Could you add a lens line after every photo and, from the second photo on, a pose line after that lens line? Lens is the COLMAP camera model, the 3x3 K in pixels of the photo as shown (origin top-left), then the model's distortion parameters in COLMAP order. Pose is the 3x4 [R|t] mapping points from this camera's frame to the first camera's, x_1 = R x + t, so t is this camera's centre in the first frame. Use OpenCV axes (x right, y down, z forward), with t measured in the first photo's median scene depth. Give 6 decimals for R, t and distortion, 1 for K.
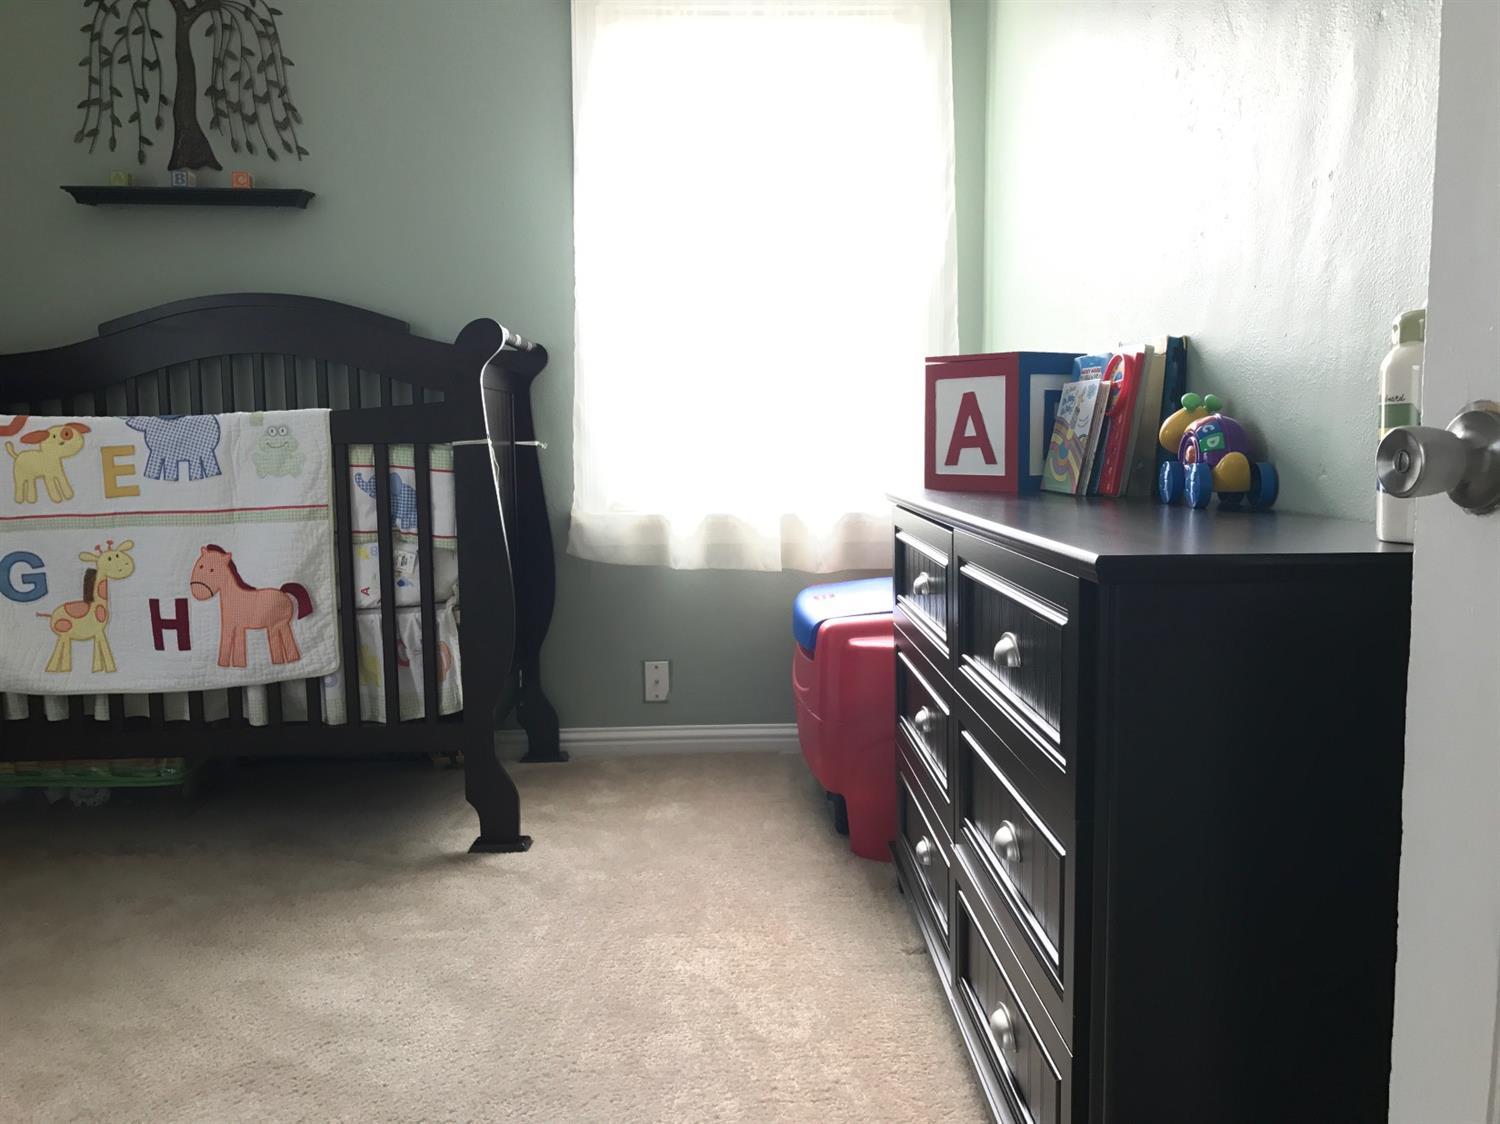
lens RADIAL K [[1239.7, 0, 750.0], [0, 1239.7, 562.0], [0, 0, 1]] dist [0.015371, -0.006680]
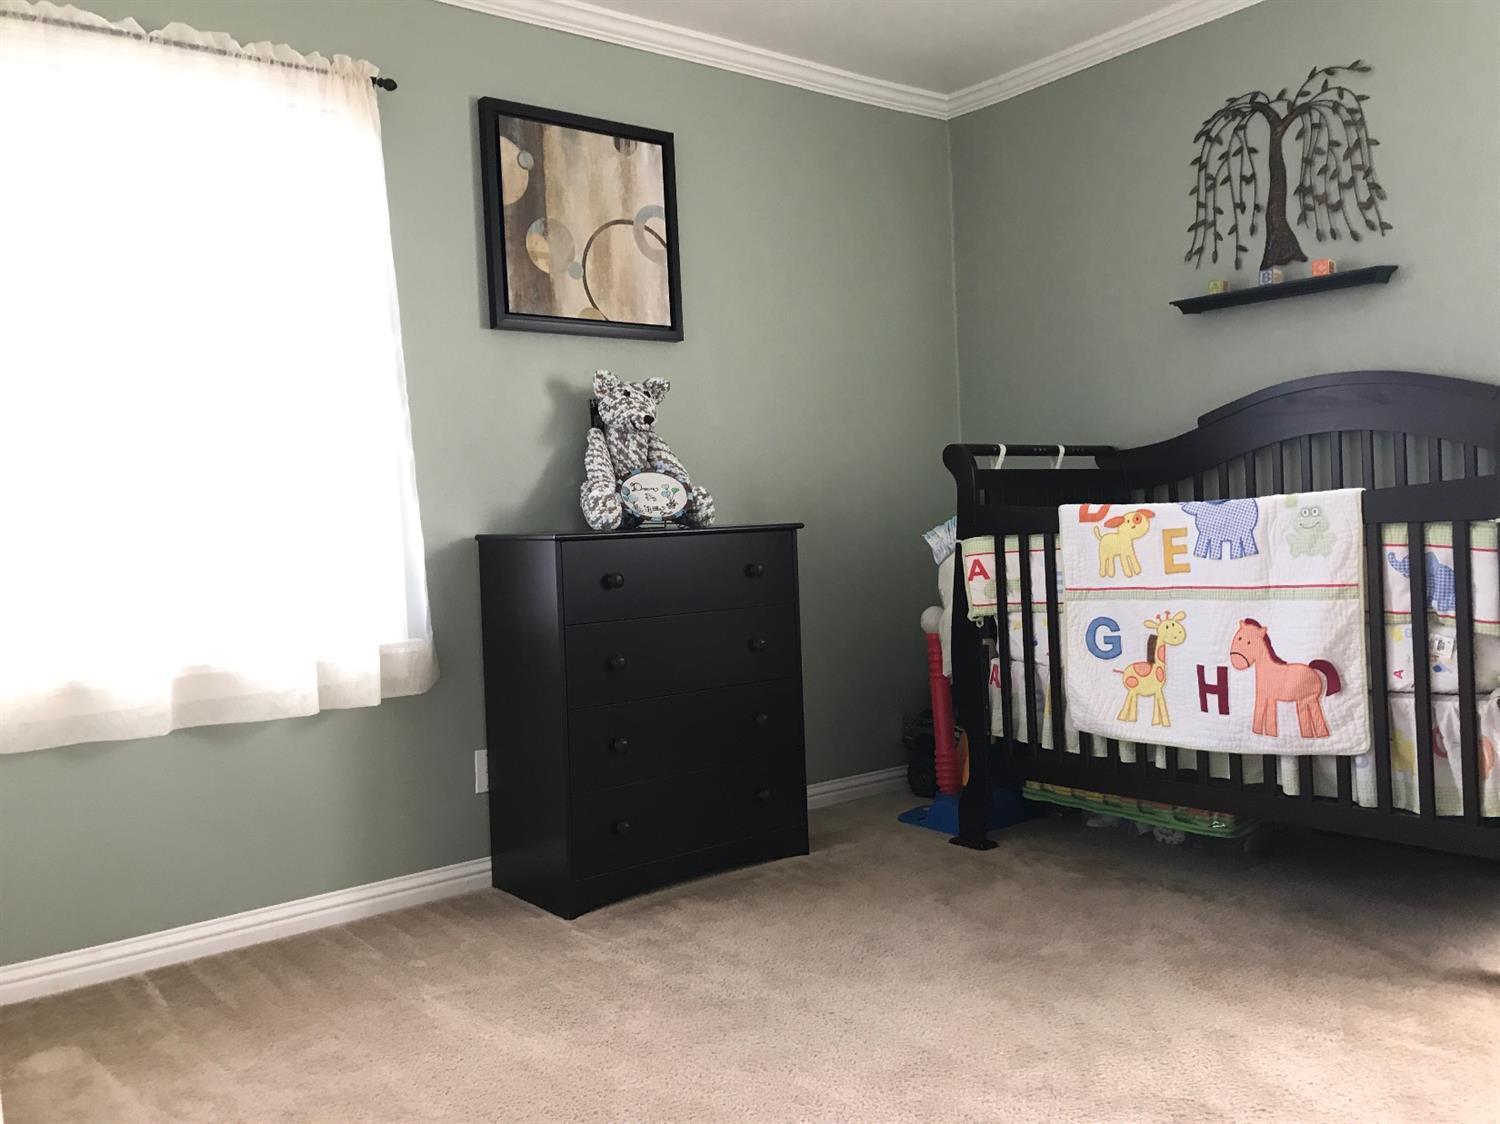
lens RADIAL K [[1239.7, 0, 750.0], [0, 1239.7, 562.0], [0, 0, 1]] dist [0.015371, -0.006680]
pose [[0.591411, 0.009532, -0.806314, 0.172772], [-0.047307, 0.998618, -0.022893, -0.017538], [0.804981, 0.051683, 0.591045, 0.015349]]
